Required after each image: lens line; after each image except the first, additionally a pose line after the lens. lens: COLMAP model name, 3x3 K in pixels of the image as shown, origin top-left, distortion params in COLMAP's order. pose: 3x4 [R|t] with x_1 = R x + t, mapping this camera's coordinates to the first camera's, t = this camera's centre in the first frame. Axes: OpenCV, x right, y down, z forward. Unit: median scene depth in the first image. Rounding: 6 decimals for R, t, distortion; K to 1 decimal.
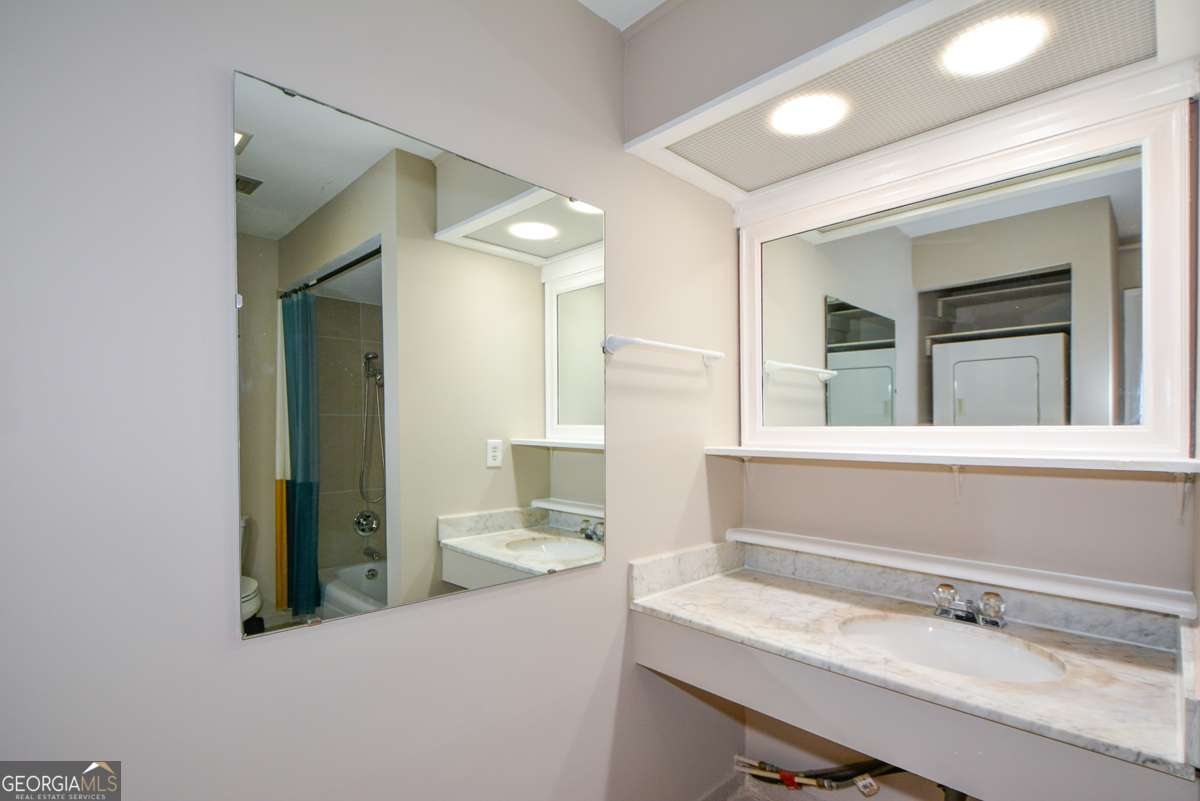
lens RADIAL K [[582.1, 0, 567.2], [0, 582.1, 424.1], [0, 0, 1]] dist [0.003627, -0.009487]
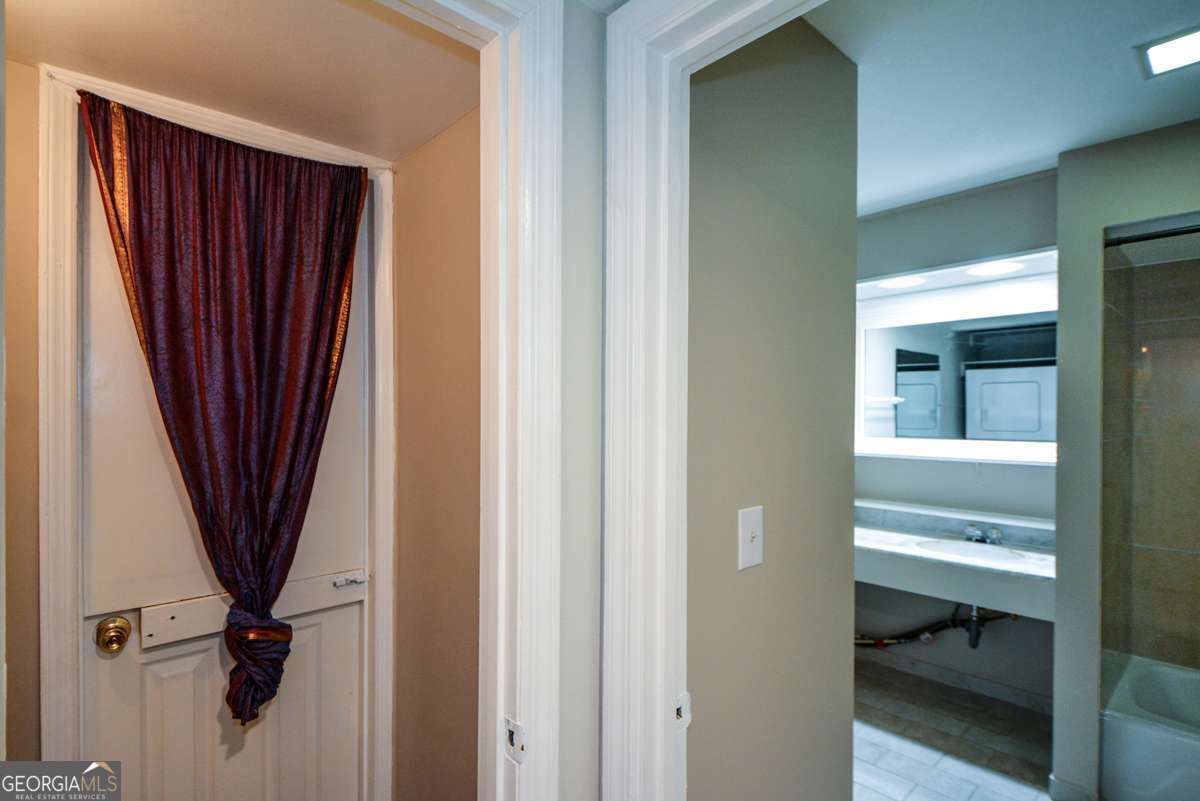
lens RADIAL K [[582.1, 0, 598.5], [0, 582.1, 420.0], [0, 0, 1]] dist [0.003627, -0.009487]
pose [[0.999996, -0.001356, -0.002313, -0.351093], [0.001396, 0.999845, 0.017540, -0.063361], [0.002288, -0.017543, 0.999843, -0.561838]]
